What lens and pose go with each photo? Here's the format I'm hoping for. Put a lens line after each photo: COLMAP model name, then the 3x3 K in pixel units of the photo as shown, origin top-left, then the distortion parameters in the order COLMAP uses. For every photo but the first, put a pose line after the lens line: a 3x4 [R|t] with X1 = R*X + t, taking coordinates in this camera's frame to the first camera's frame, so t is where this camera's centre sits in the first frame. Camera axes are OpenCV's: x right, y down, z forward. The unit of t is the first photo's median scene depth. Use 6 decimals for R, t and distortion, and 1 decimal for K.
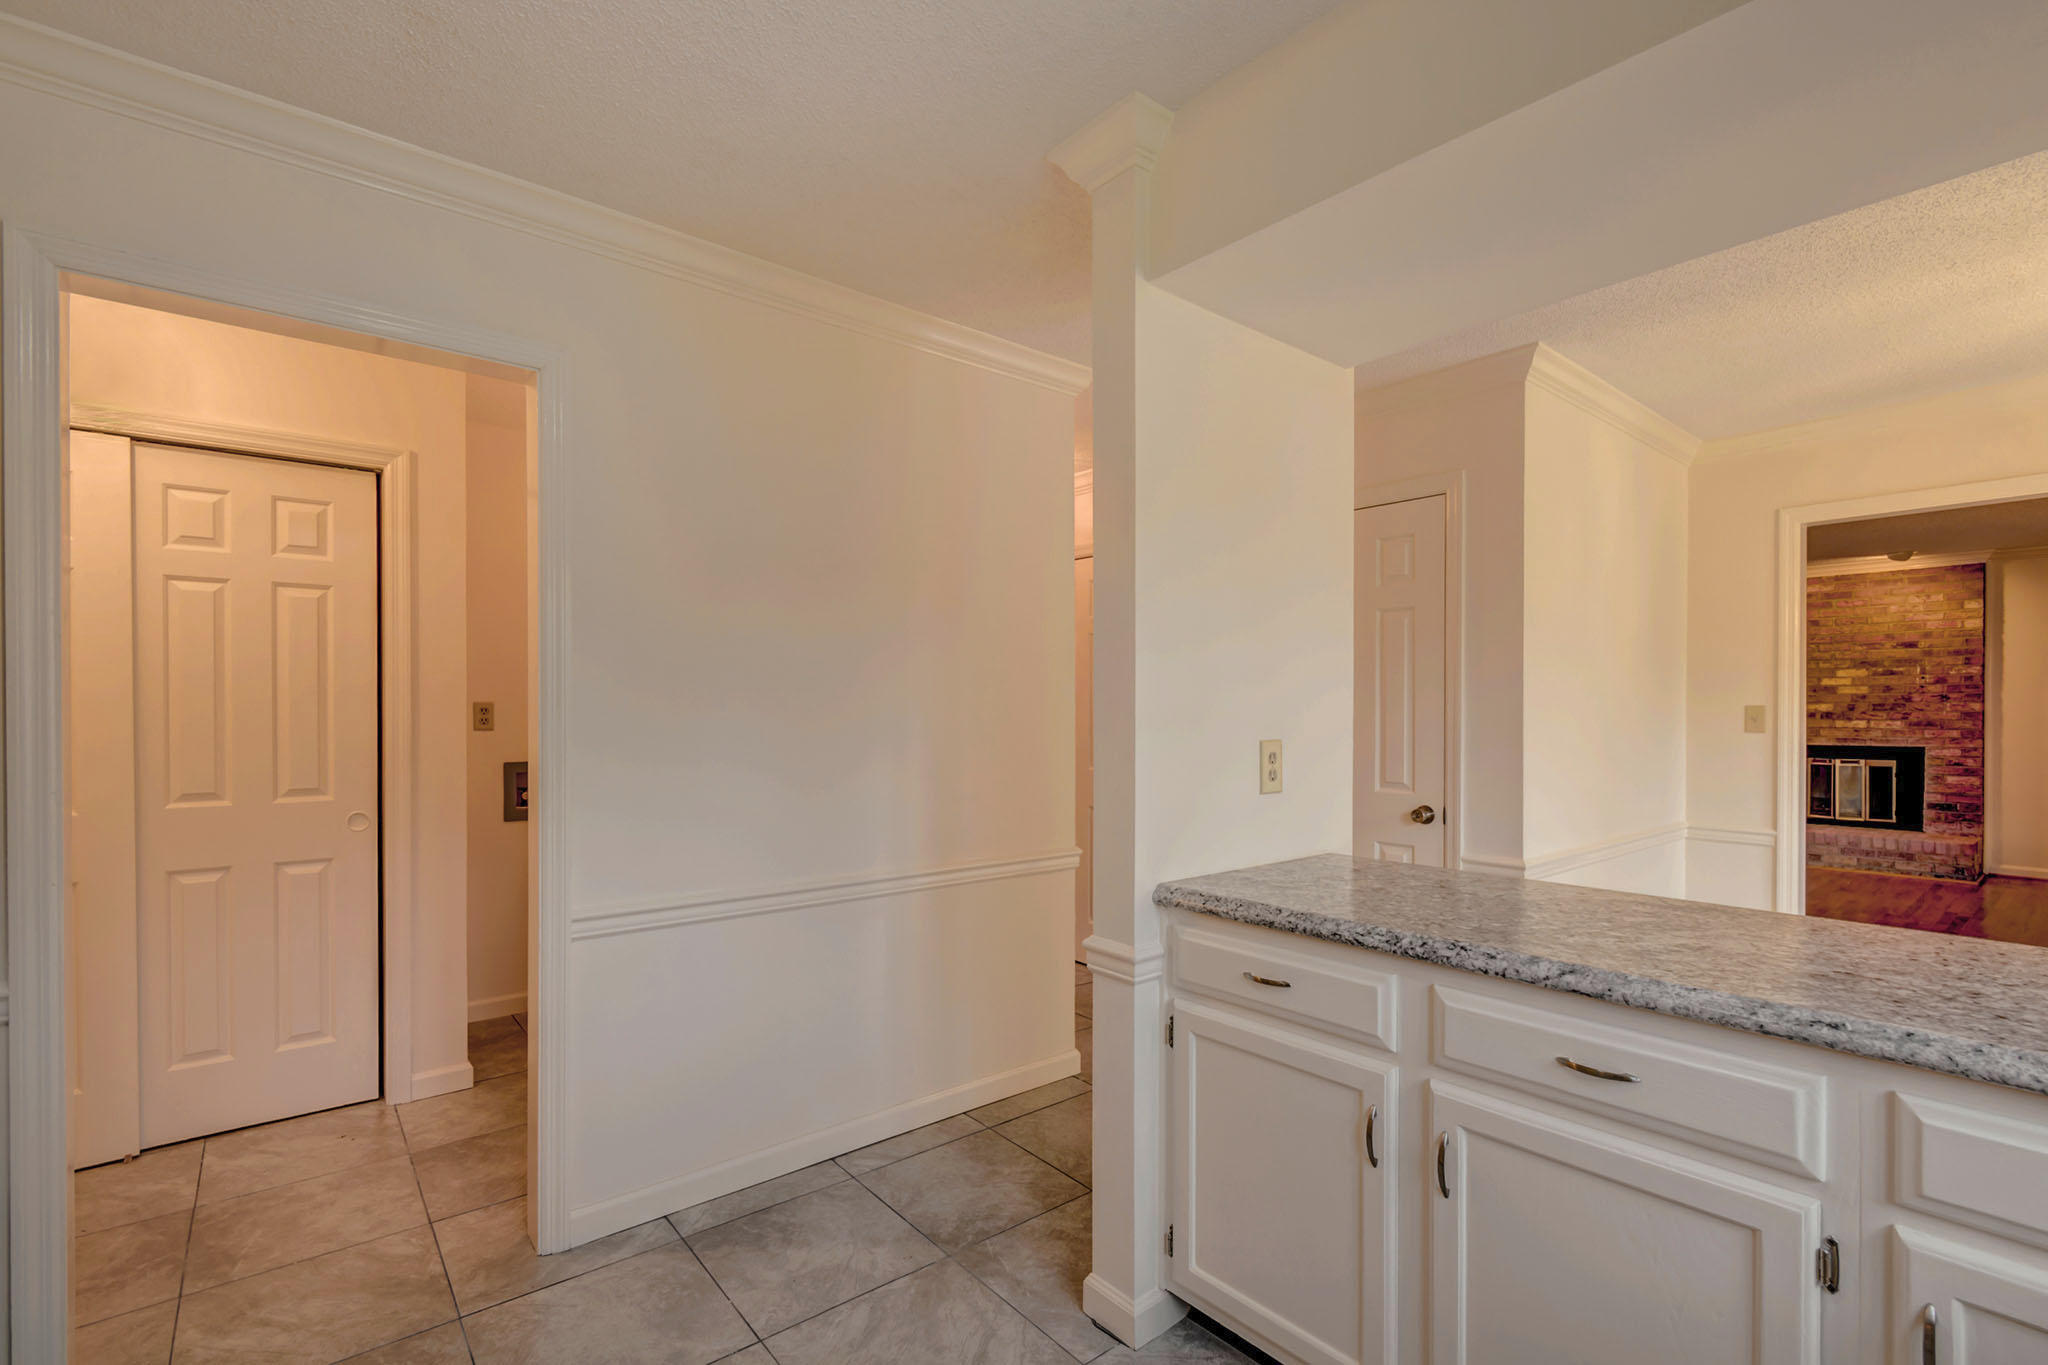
lens RADIAL K [[909.3, 0, 1017.9], [0, 909.3, 719.3], [0, 0, 1]] dist [-0.007094, -0.000062]
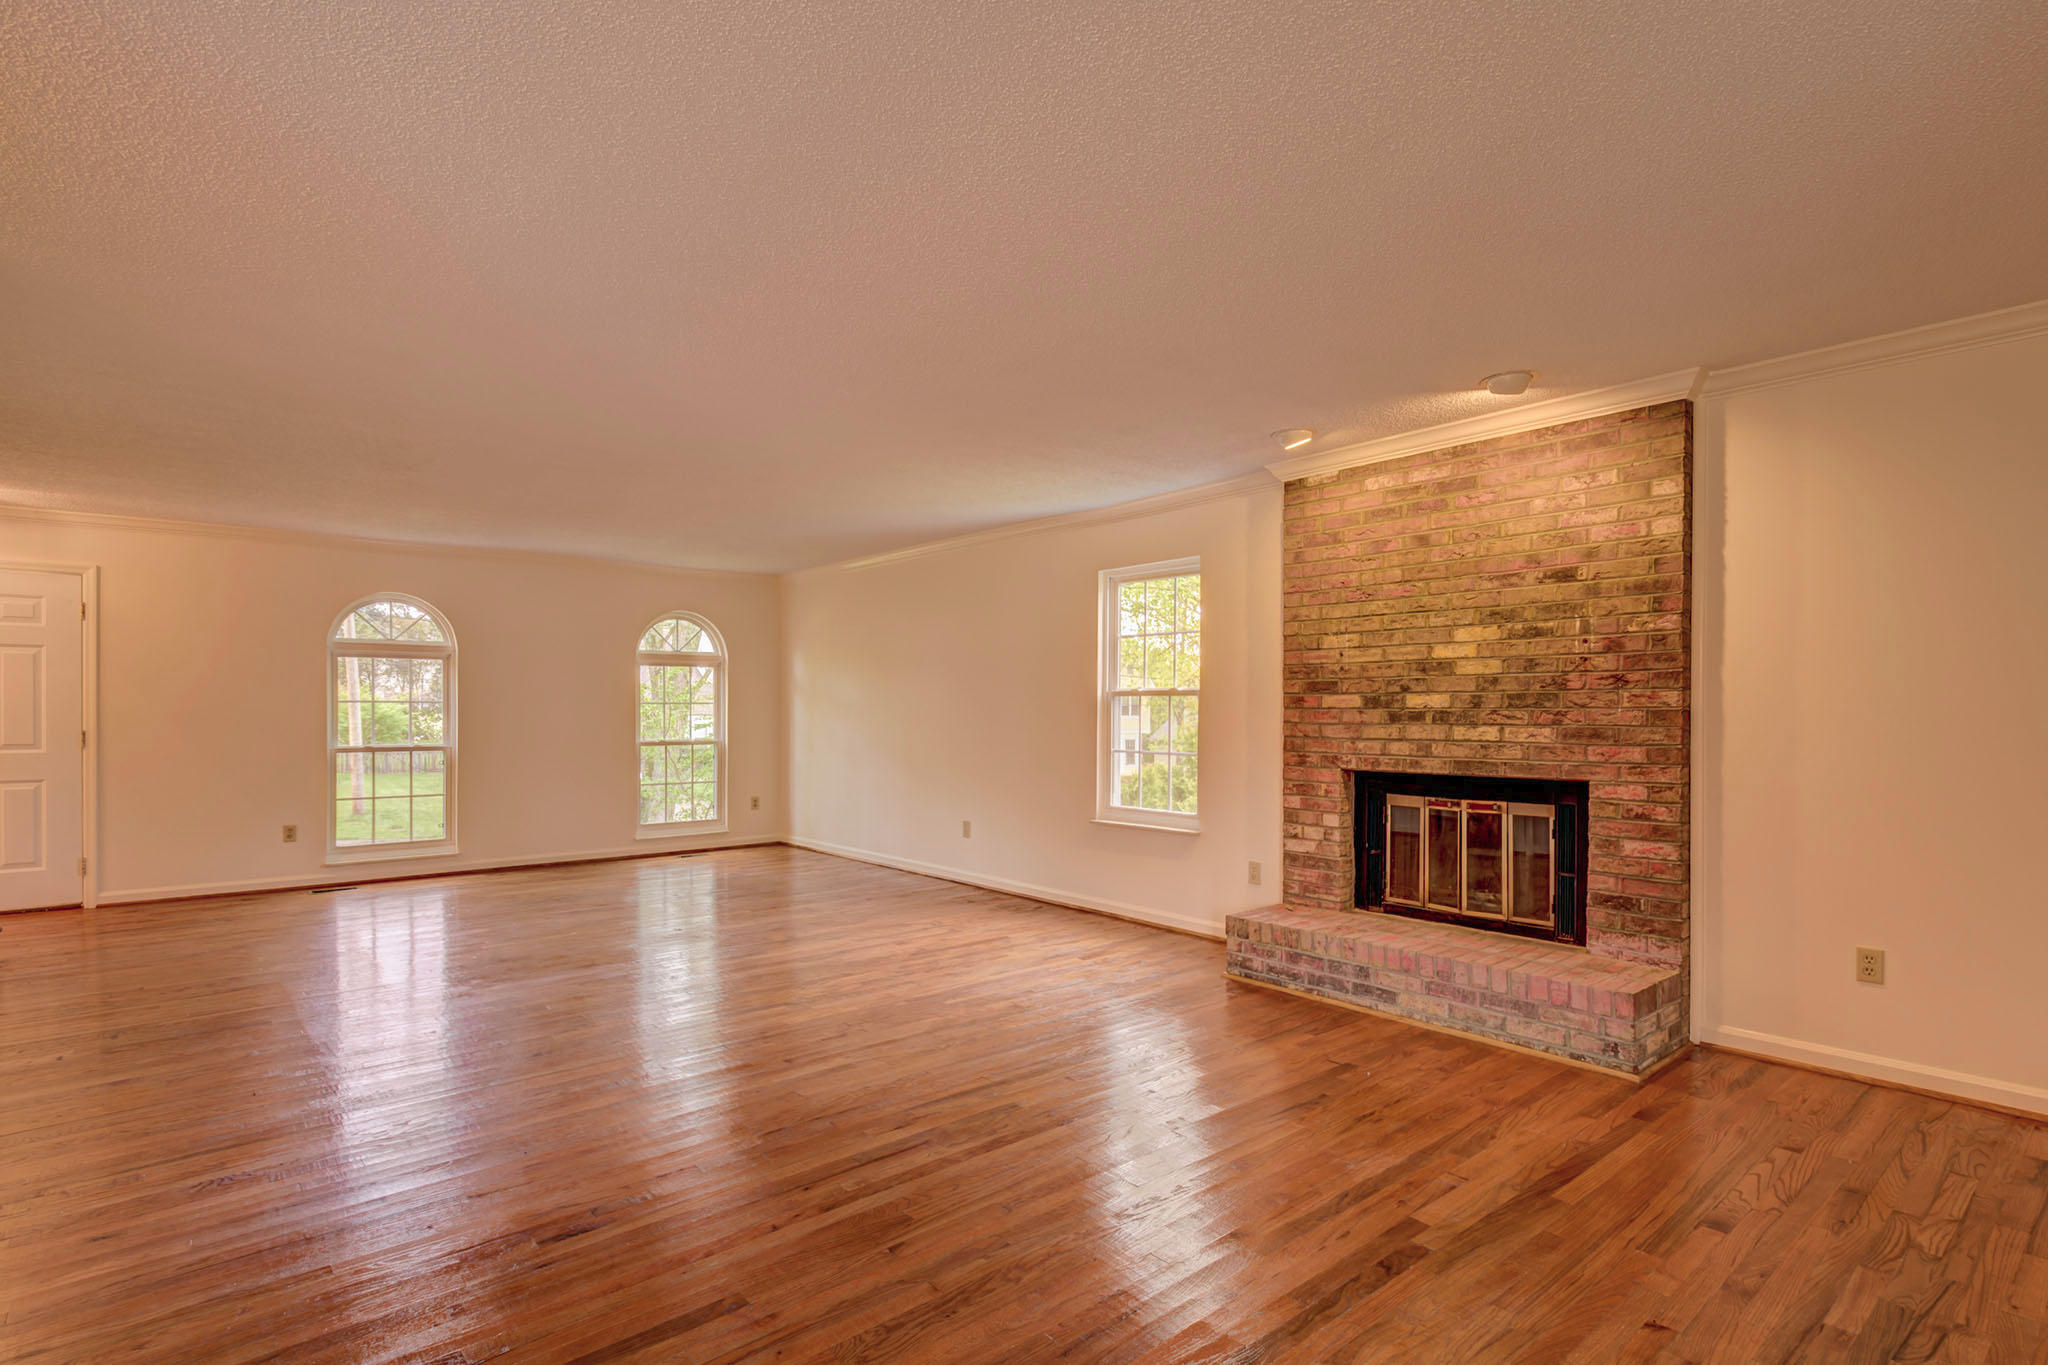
lens RADIAL K [[987.4, 0, 1023.1], [0, 987.4, 719.6], [0, 0, 1]] dist [0.004098, 0.000290]
pose [[0.999990, -0.000577, 0.004522, 0.693380], [0.000575, 1.000000, 0.000486, -0.003079], [-0.004522, -0.000483, 0.999990, 0.459007]]
